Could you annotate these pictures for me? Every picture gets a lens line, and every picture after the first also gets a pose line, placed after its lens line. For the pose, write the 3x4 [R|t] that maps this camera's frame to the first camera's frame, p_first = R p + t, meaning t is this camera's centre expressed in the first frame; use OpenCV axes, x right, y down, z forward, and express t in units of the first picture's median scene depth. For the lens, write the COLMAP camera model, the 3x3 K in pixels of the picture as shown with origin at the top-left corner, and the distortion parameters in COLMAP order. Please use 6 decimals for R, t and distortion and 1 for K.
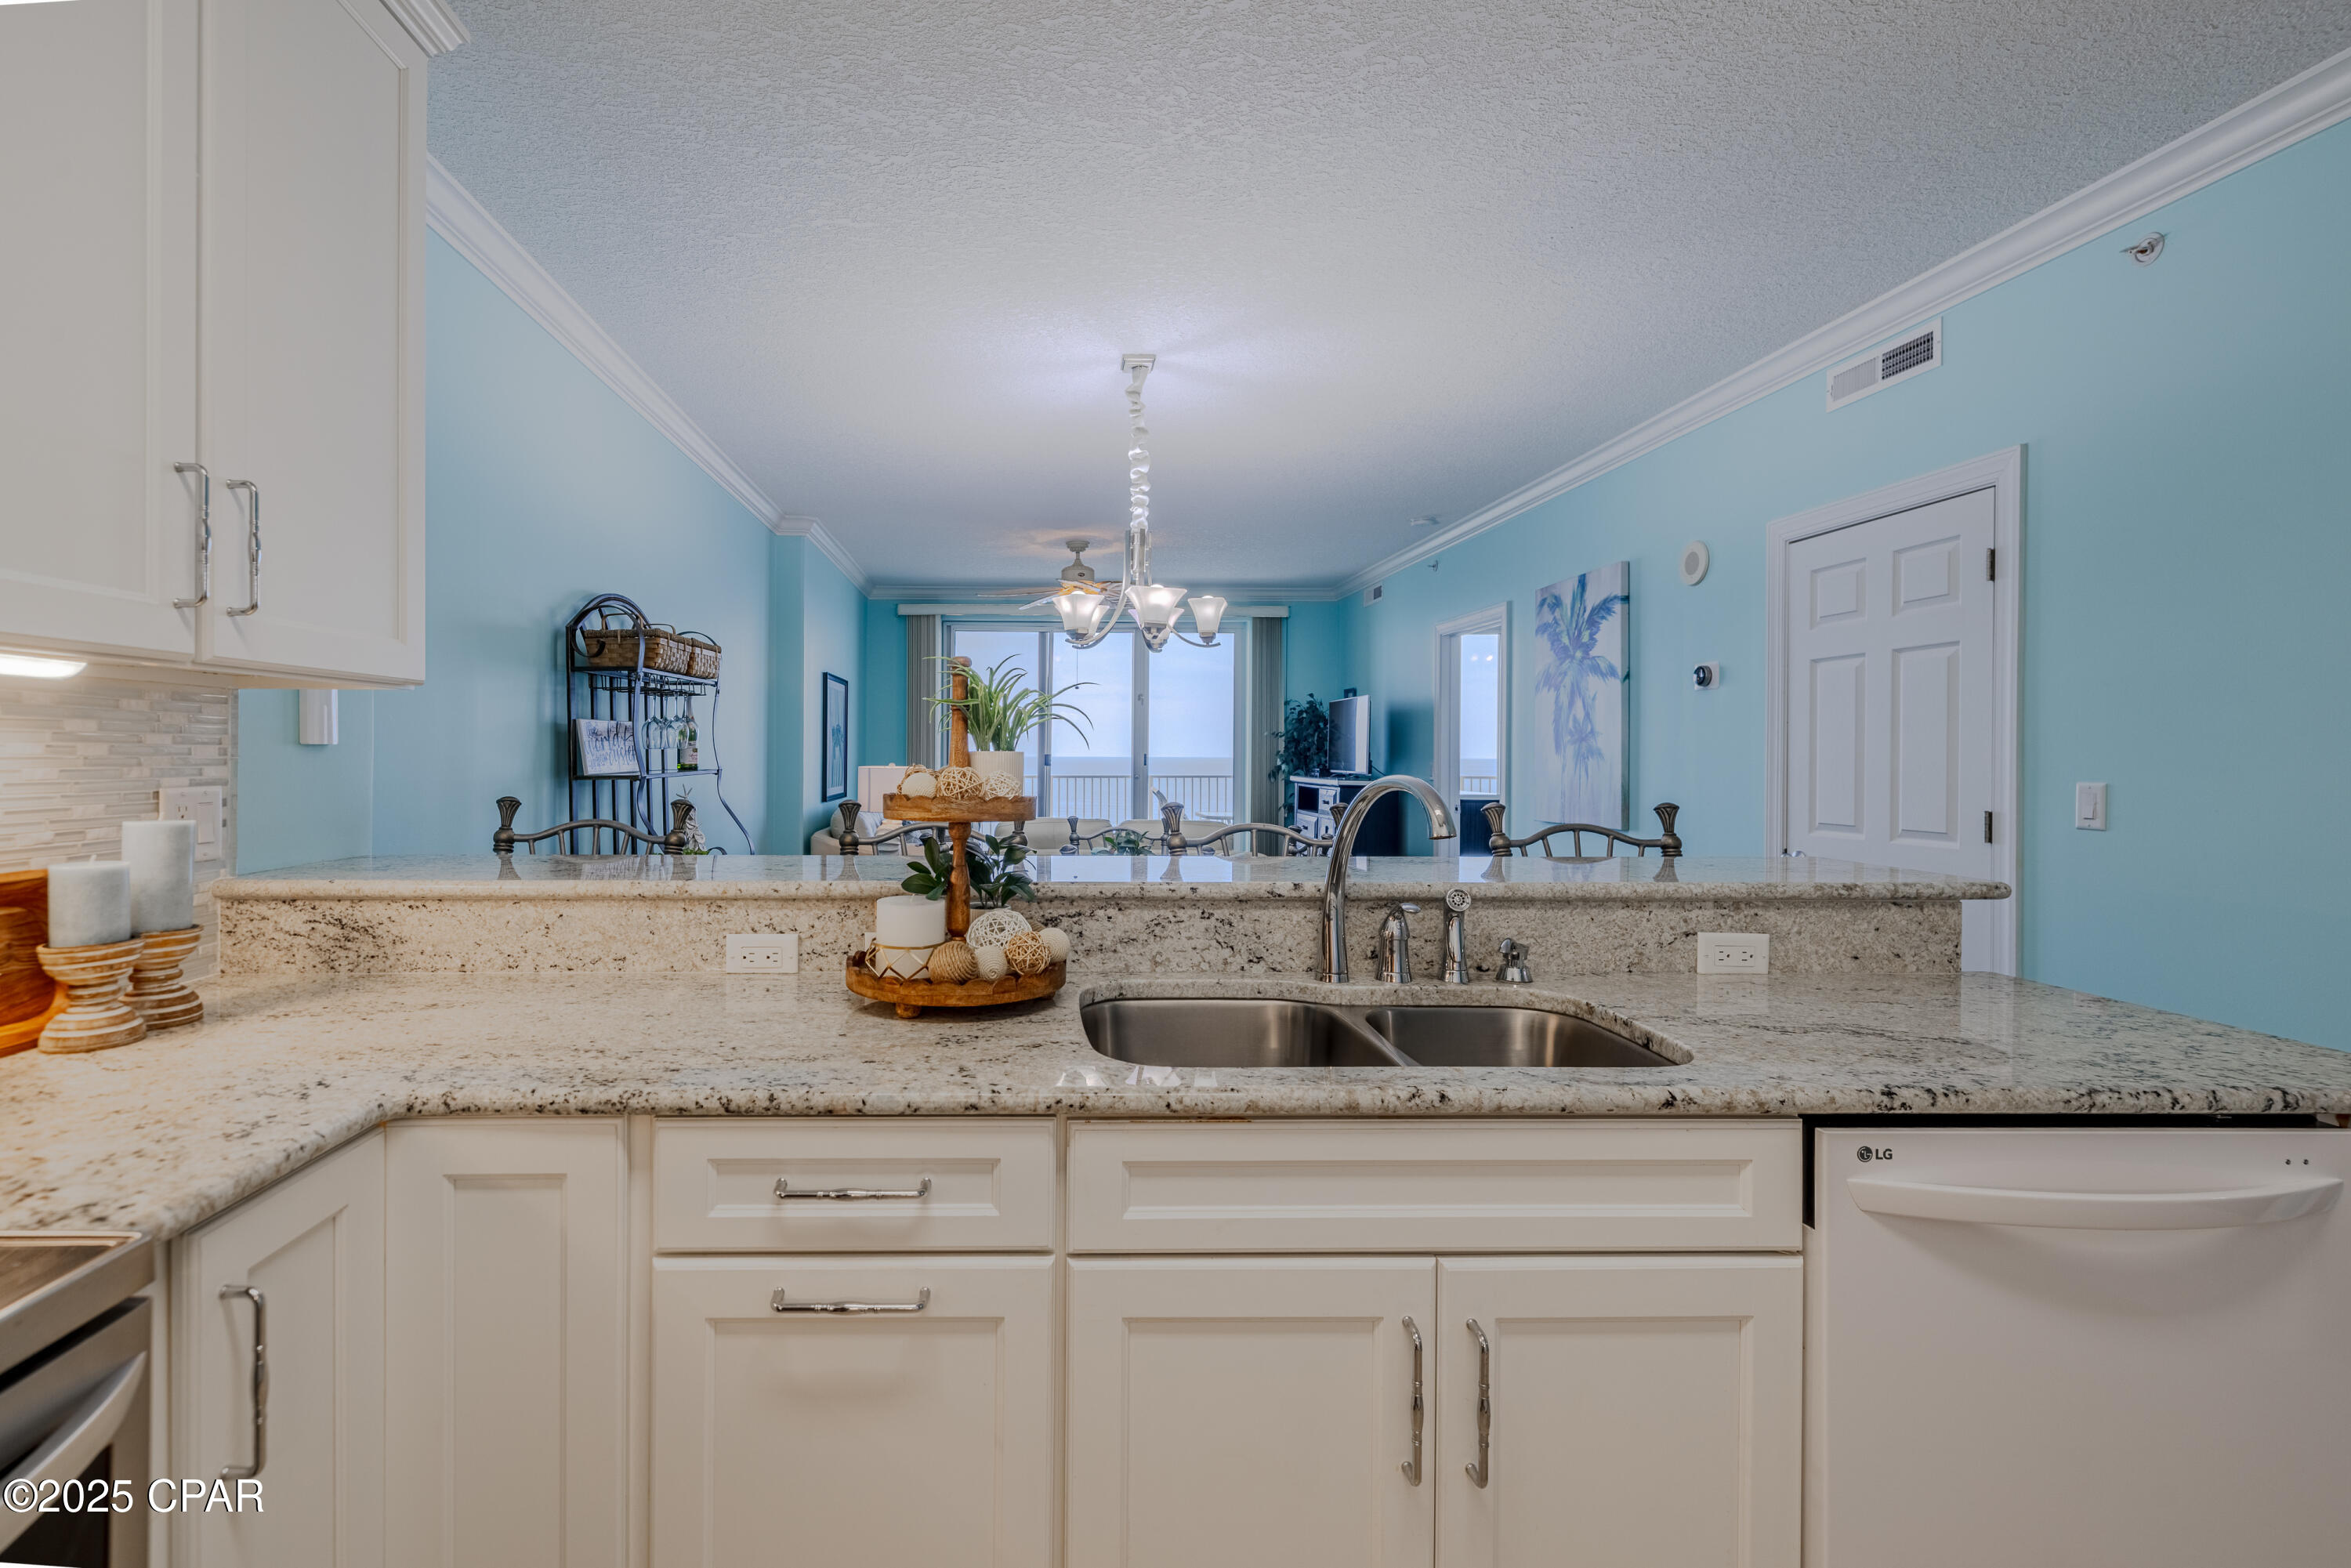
lens RADIAL K [[1048.6, 0, 1071.2], [0, 1048.6, 755.8], [0, 0, 1]] dist [0.005343, 0.000348]
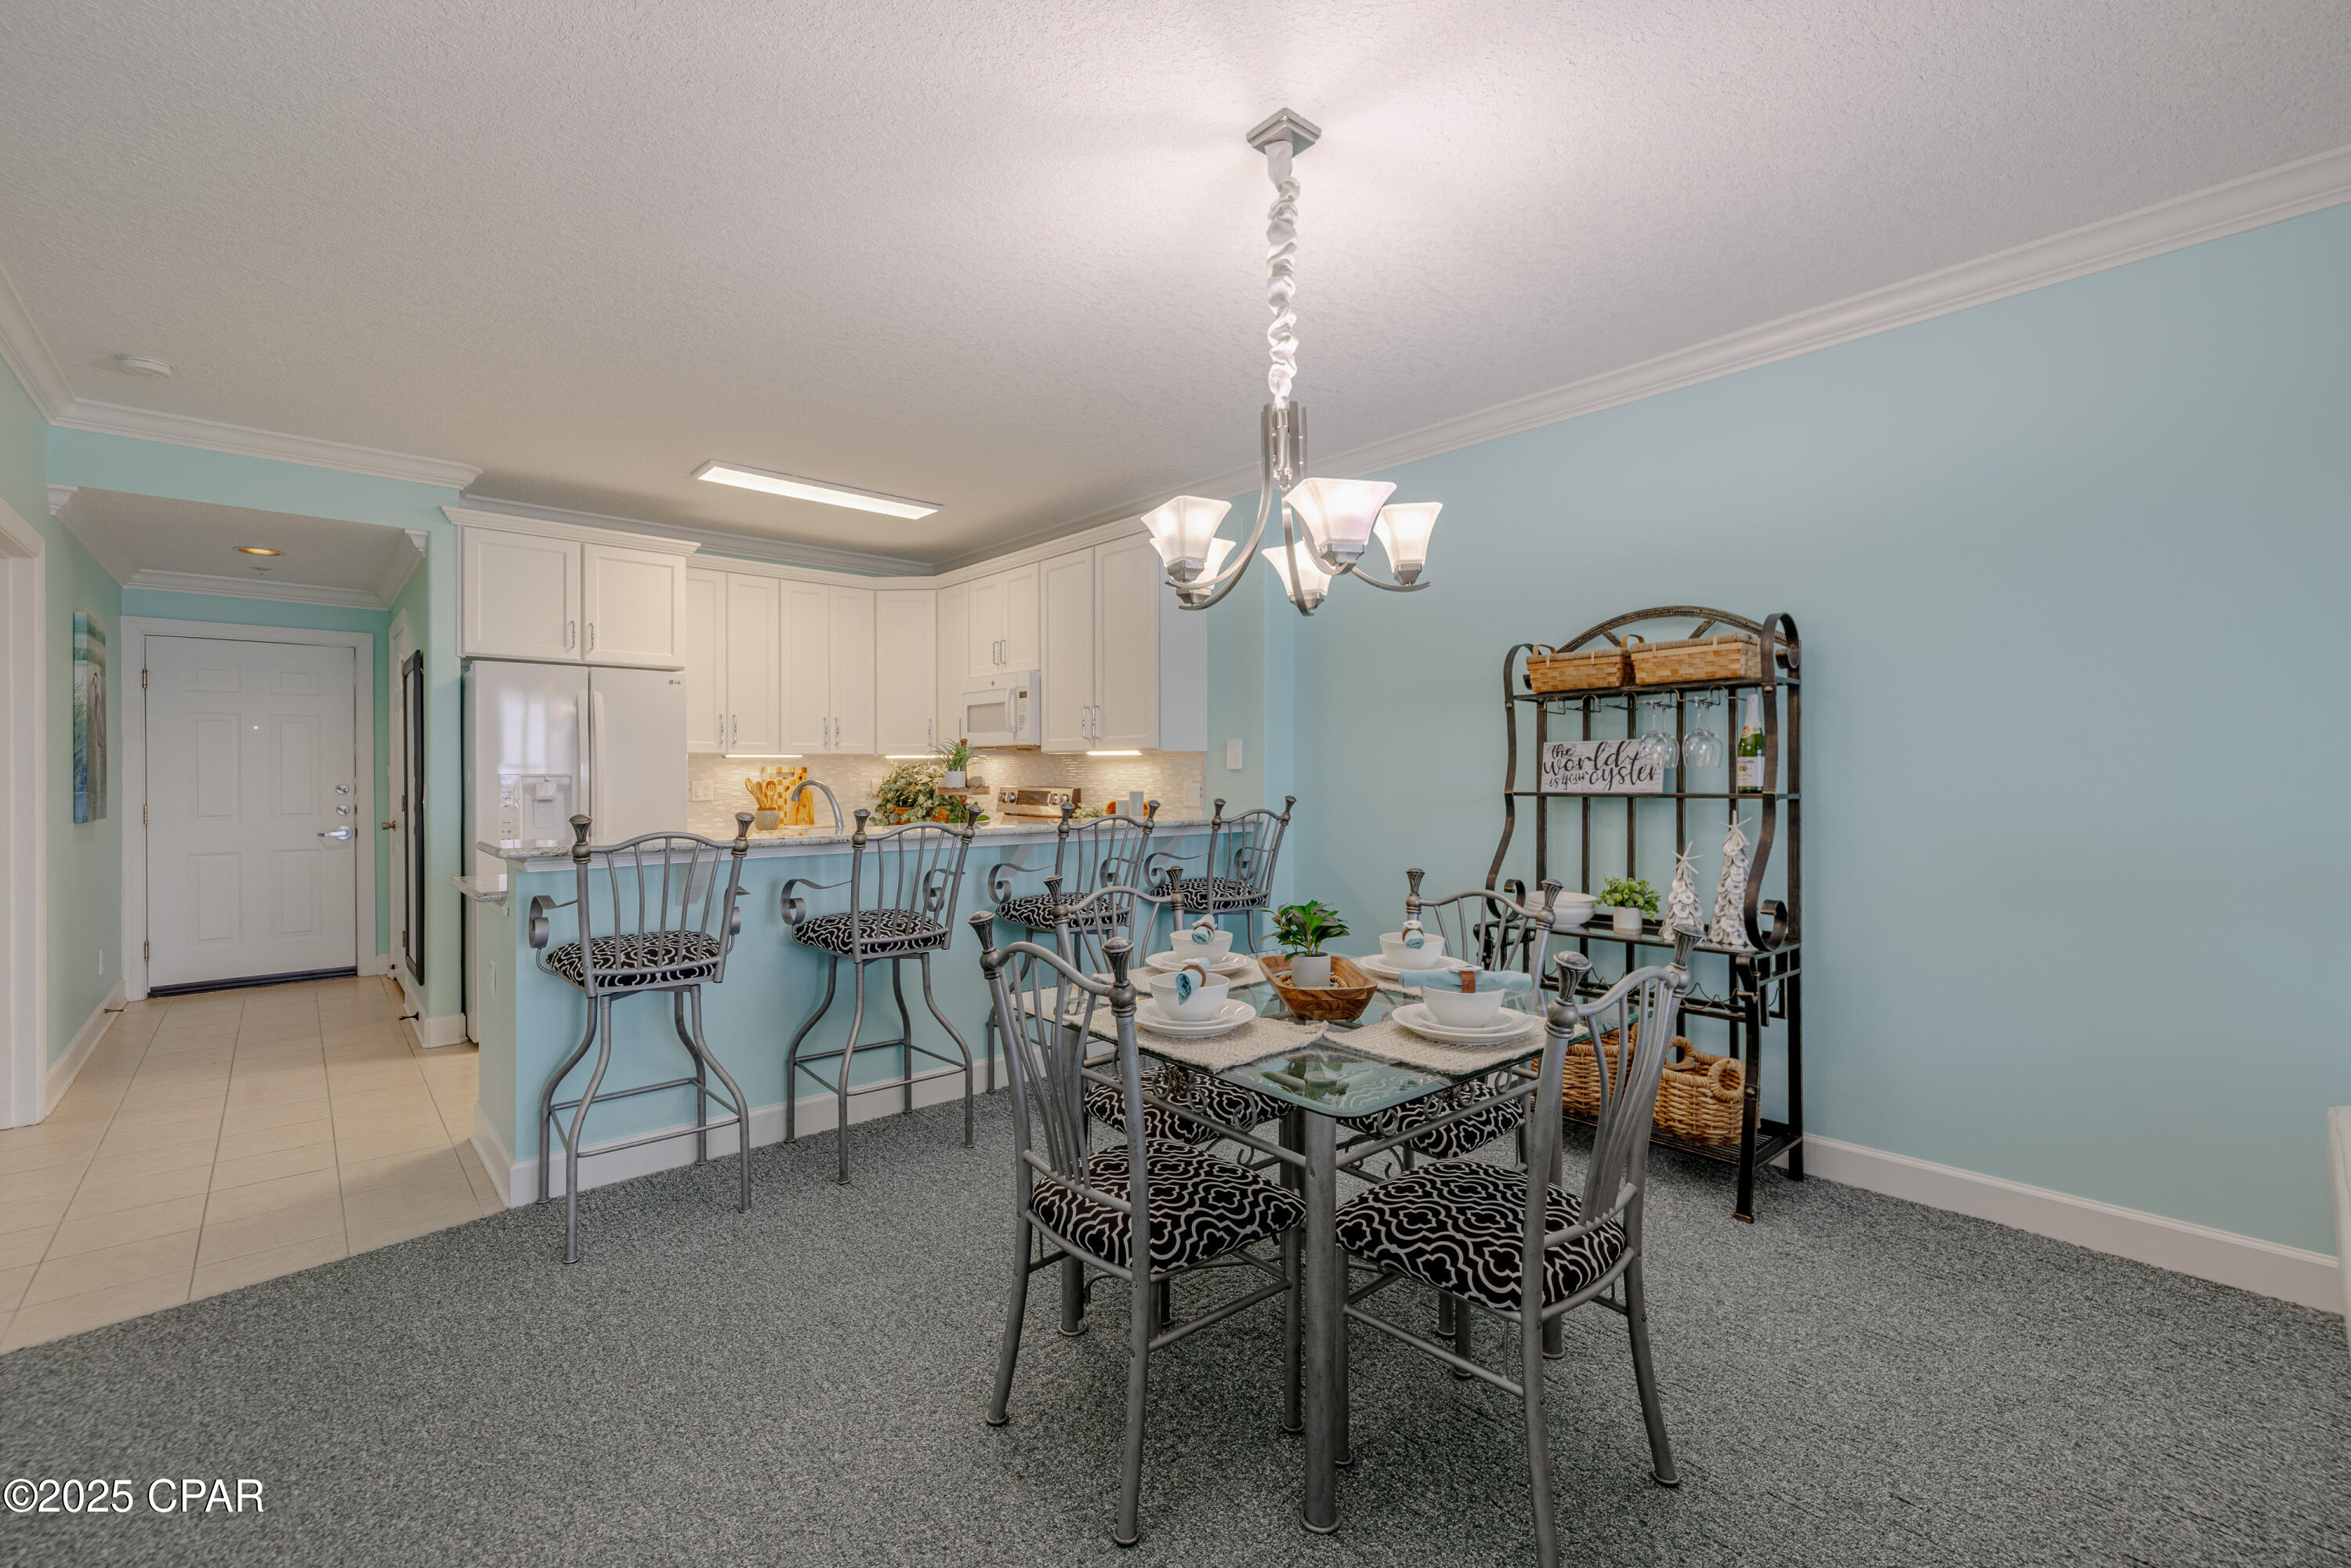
lens RADIAL K [[1001.9, 0, 1160.4], [0, 1001.9, 767.6], [0, 0, 1]] dist [-0.009503, 0.000833]
pose [[-0.778698, -0.002075, -0.627396, 1.041198], [-0.000865, 0.999997, -0.002234, -0.009887], [0.627399, -0.001197, -0.778697, 3.006684]]
